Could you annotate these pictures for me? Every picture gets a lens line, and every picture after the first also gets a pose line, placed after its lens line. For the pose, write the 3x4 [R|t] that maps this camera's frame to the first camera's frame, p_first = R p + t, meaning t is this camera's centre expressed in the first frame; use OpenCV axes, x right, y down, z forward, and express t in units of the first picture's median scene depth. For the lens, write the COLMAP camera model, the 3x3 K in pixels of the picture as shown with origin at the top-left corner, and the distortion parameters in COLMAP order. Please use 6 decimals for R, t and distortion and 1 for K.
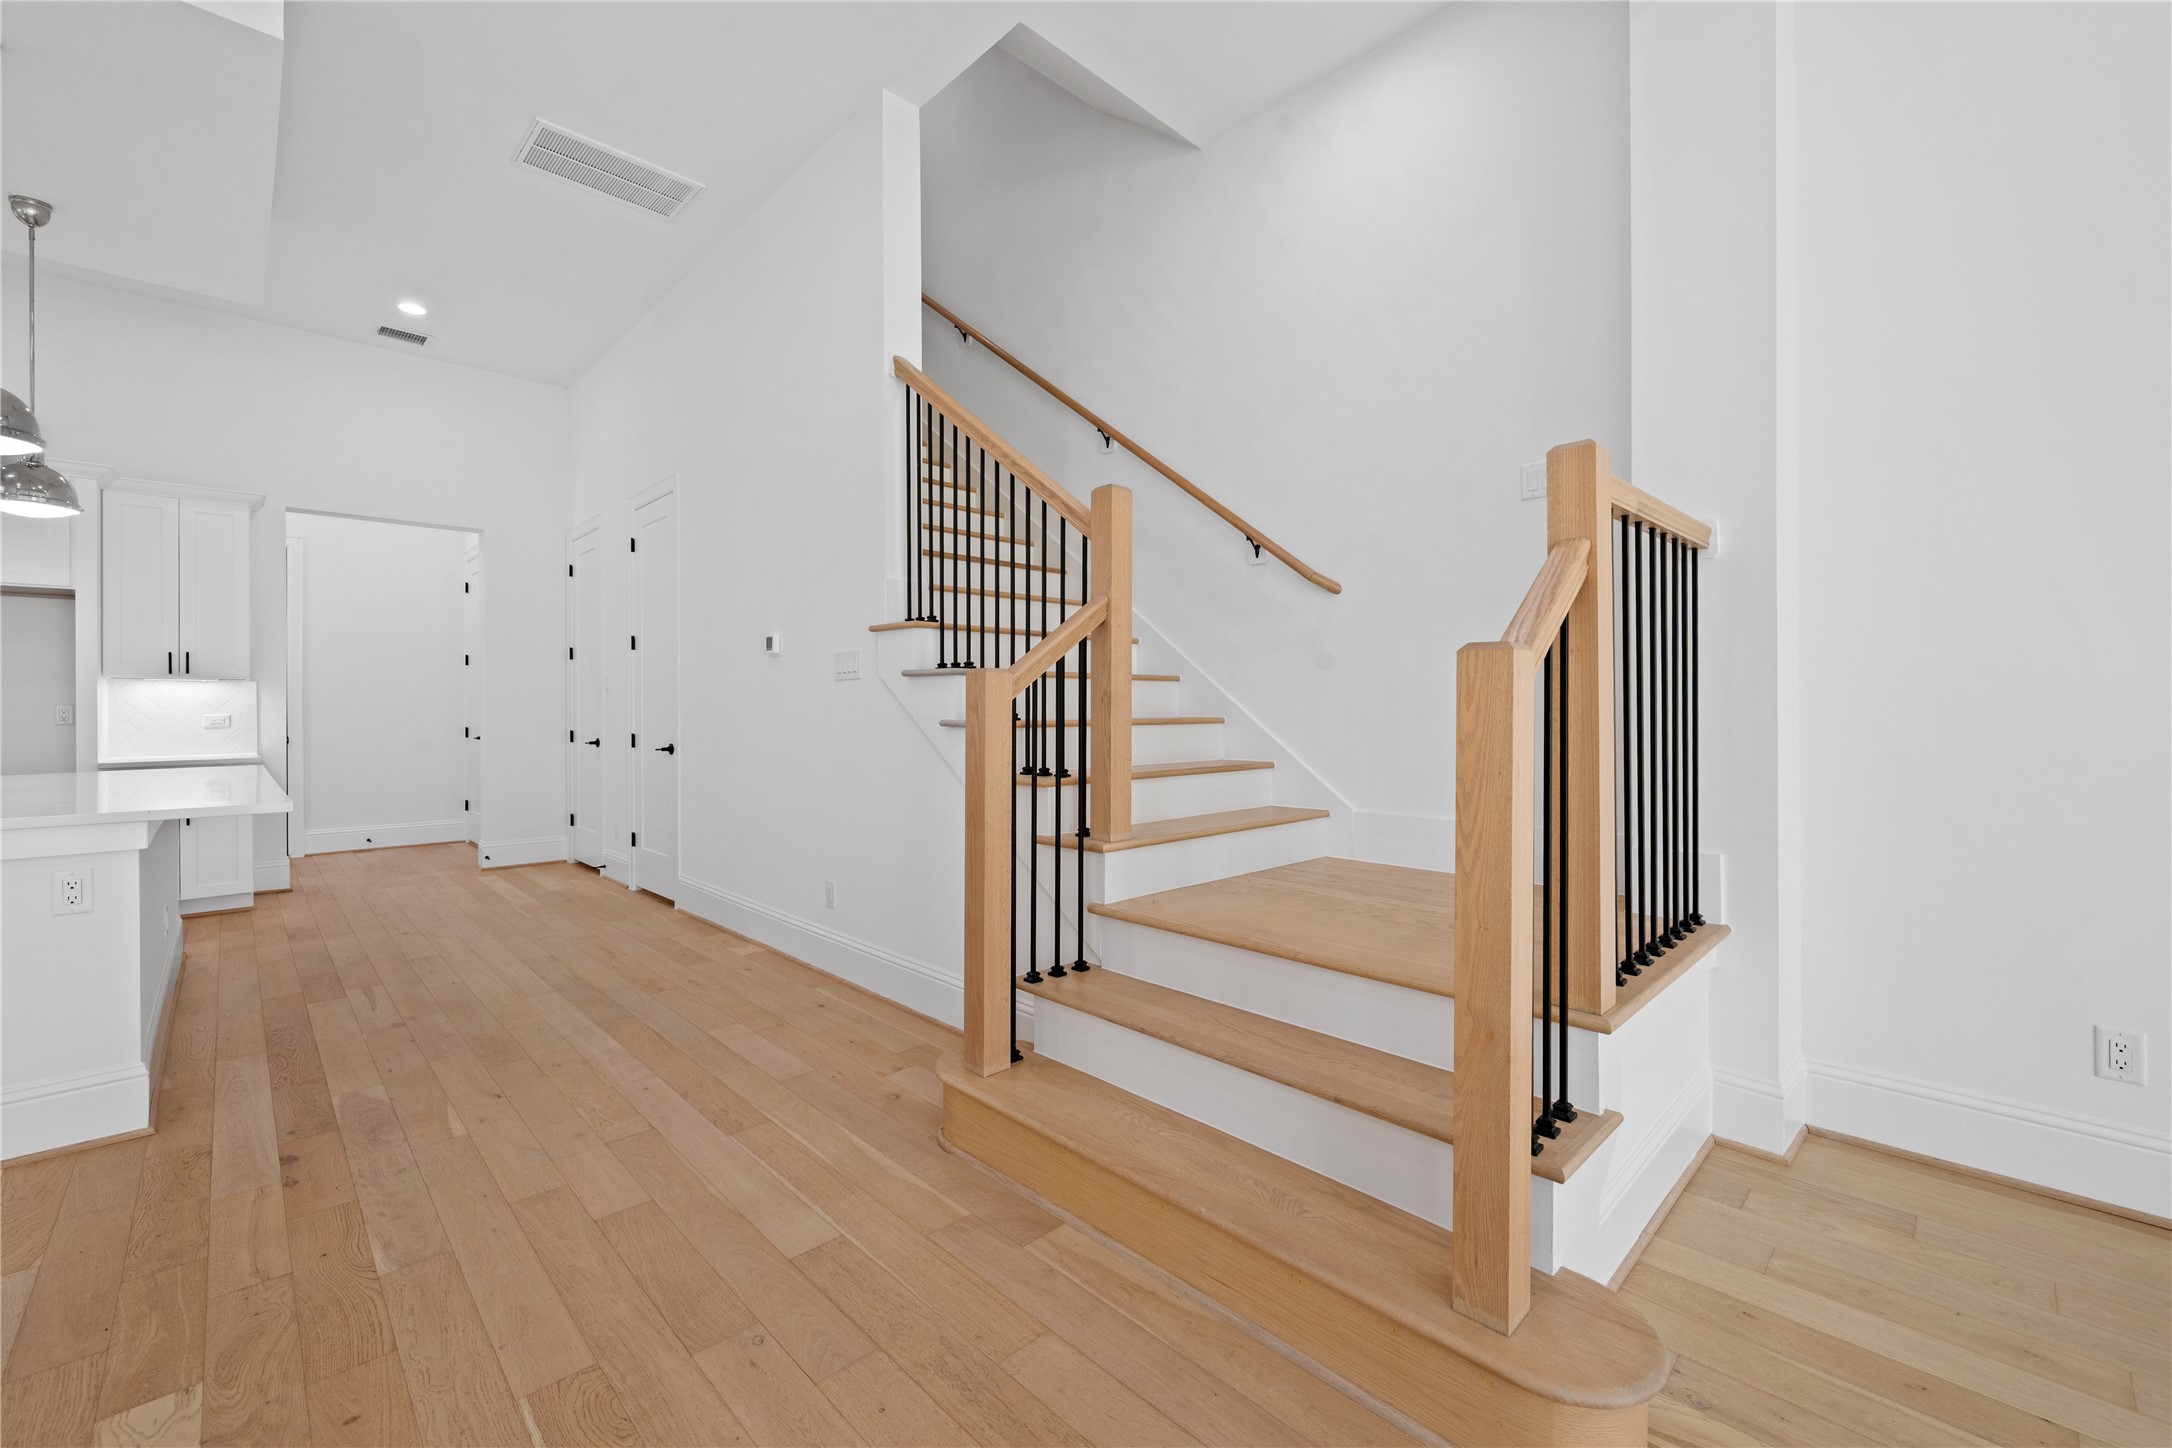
lens RADIAL K [[894.6, 0, 1091.4], [0, 894.6, 711.0], [0, 0, 1]] dist [-0.000256, -0.000538]
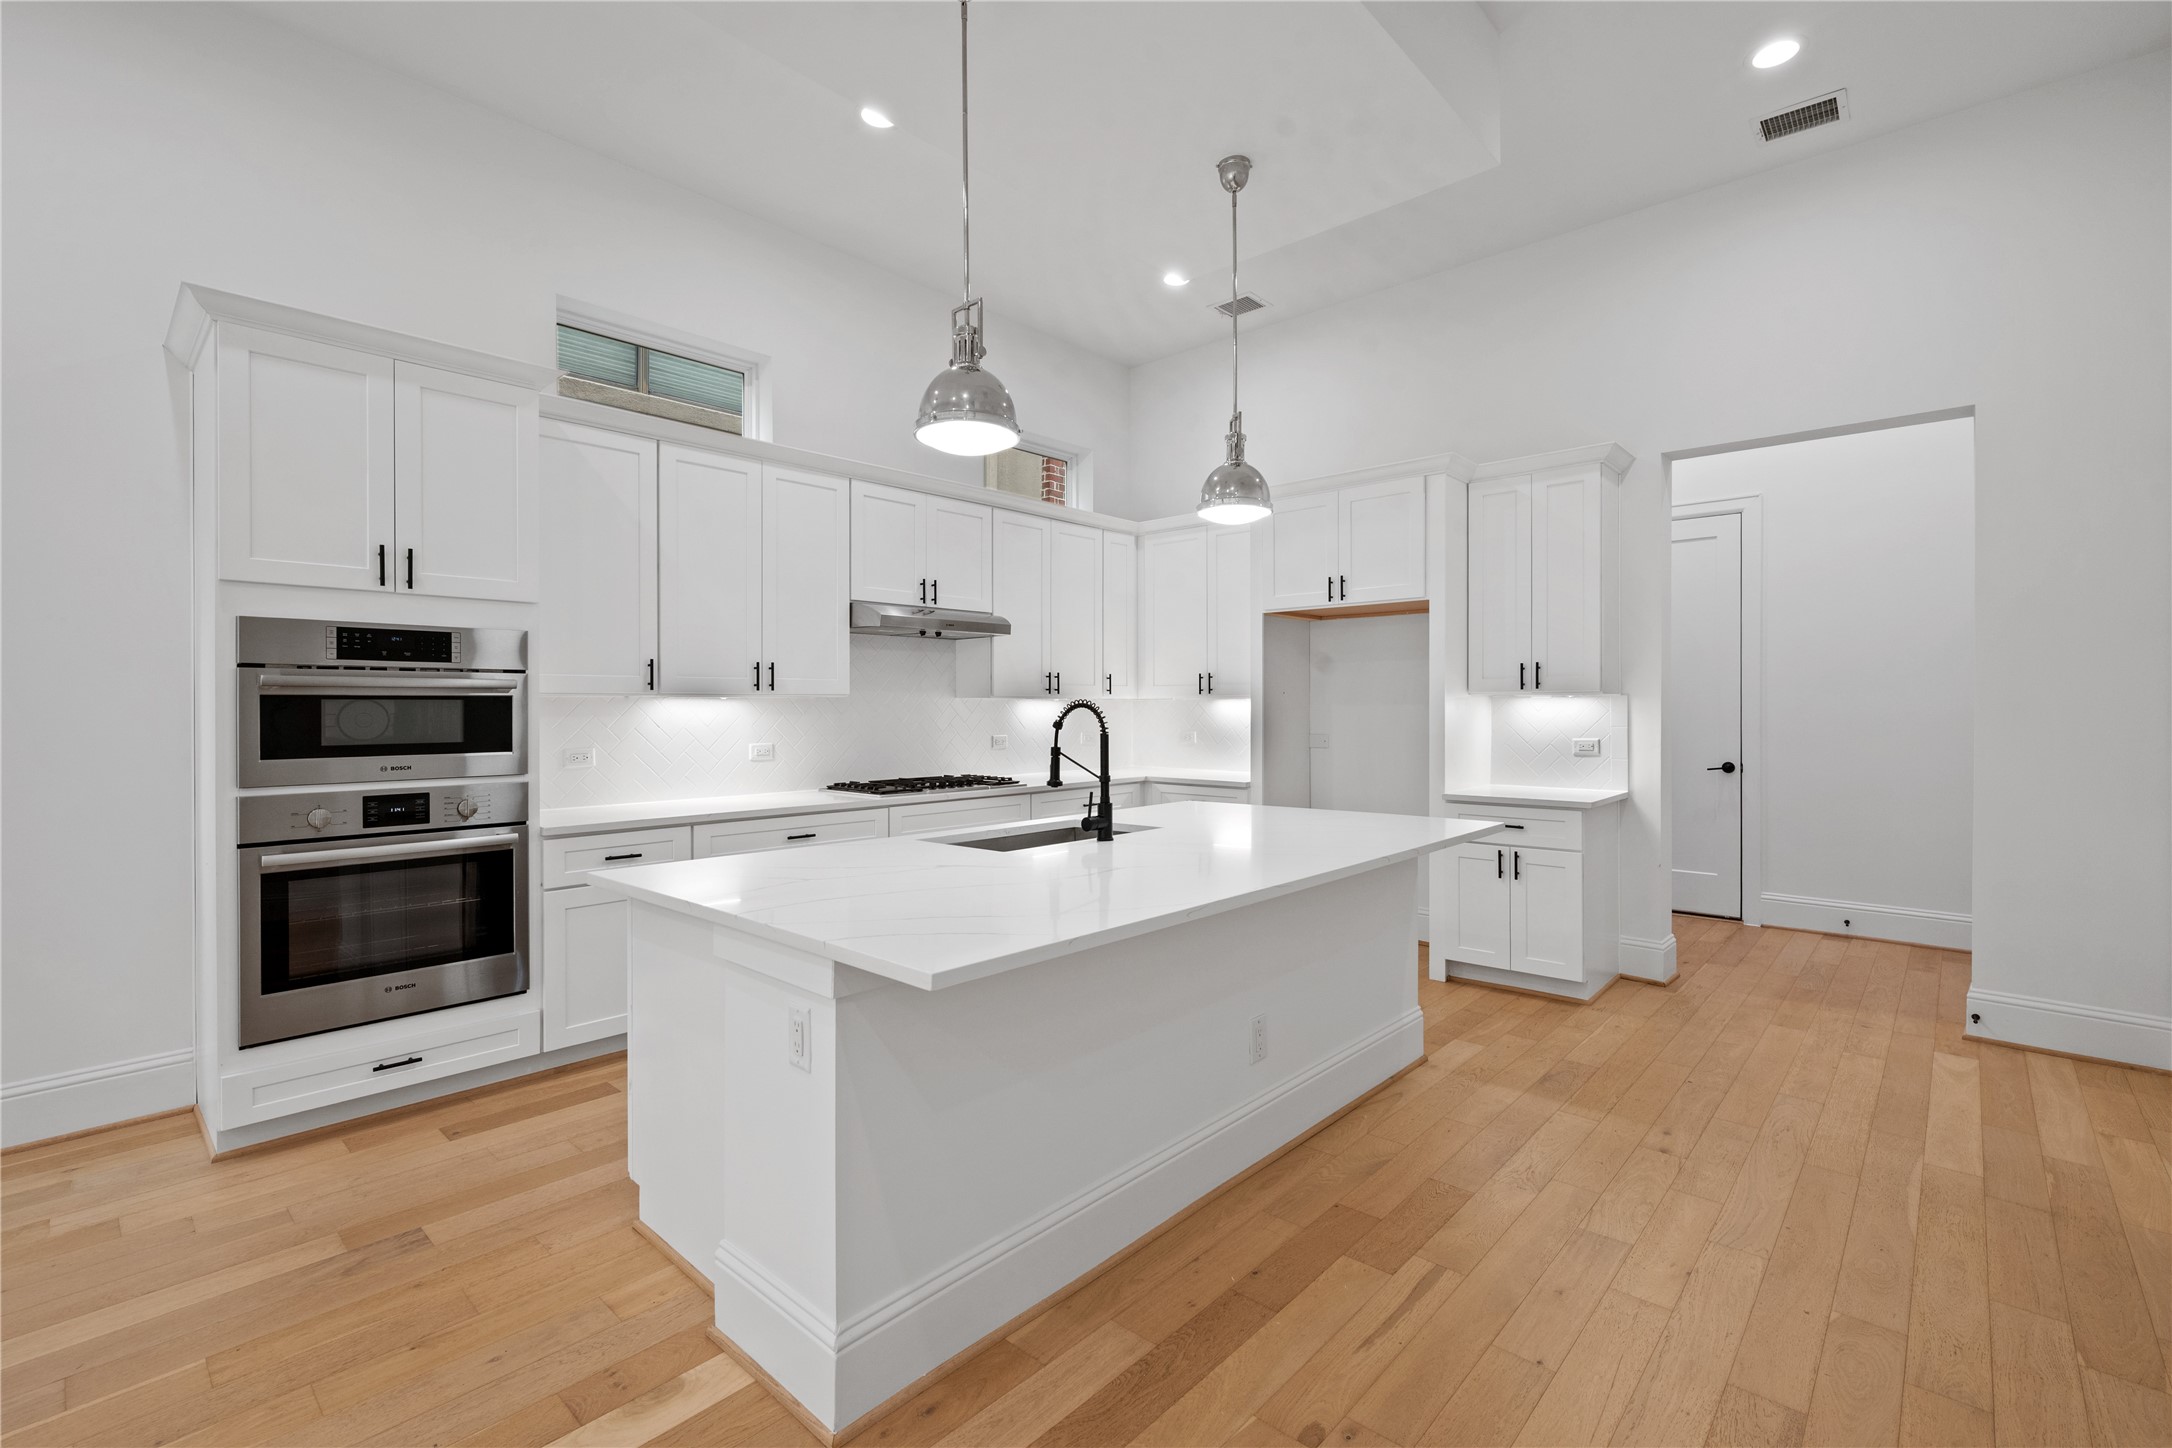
lens RADIAL K [[949.9, 0, 1098.2], [0, 949.9, 708.2], [0, 0, 1]] dist [0.002370, 0.000159]
pose [[0.063187, 0.006597, -0.997980, -0.267030], [-0.001743, 0.999977, 0.006500, -0.044046], [0.998000, 0.001328, 0.063197, 0.837040]]
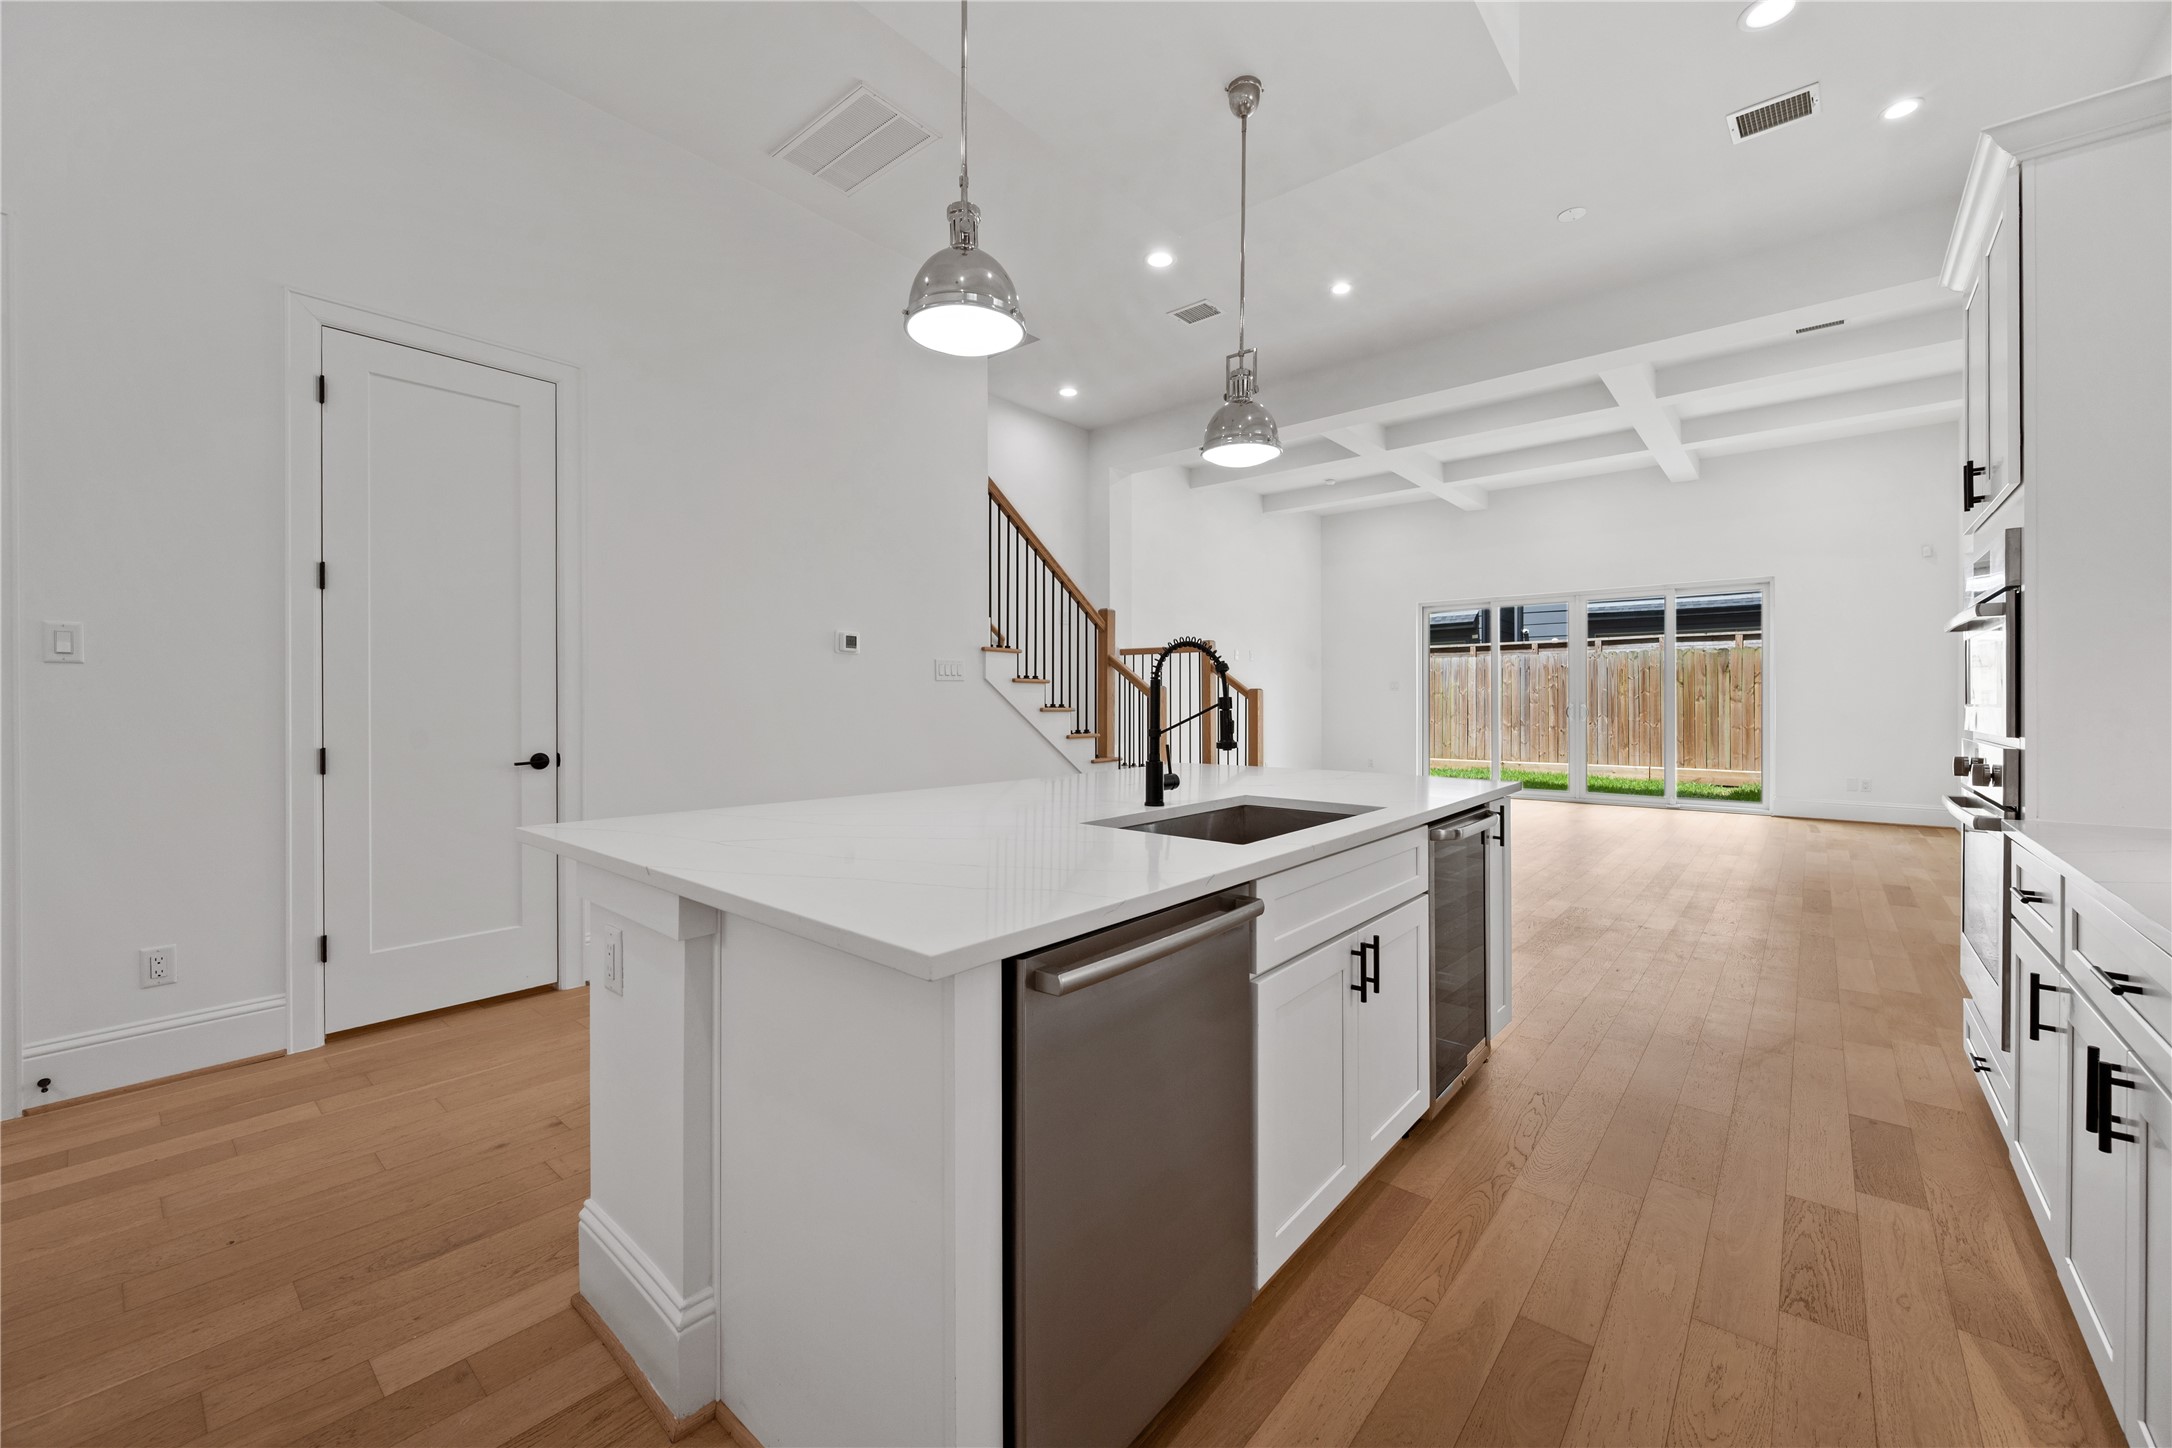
lens RADIAL K [[856.5, 0, 1095.3], [0, 856.5, 702.5], [0, 0, 1]] dist [-0.000006, 0.000756]
pose [[-0.103586, 0.004399, 0.994611, -1.800937], [0.003709, 0.999985, -0.004036, 0.005876], [-0.994614, 0.003271, -0.103601, 1.014827]]
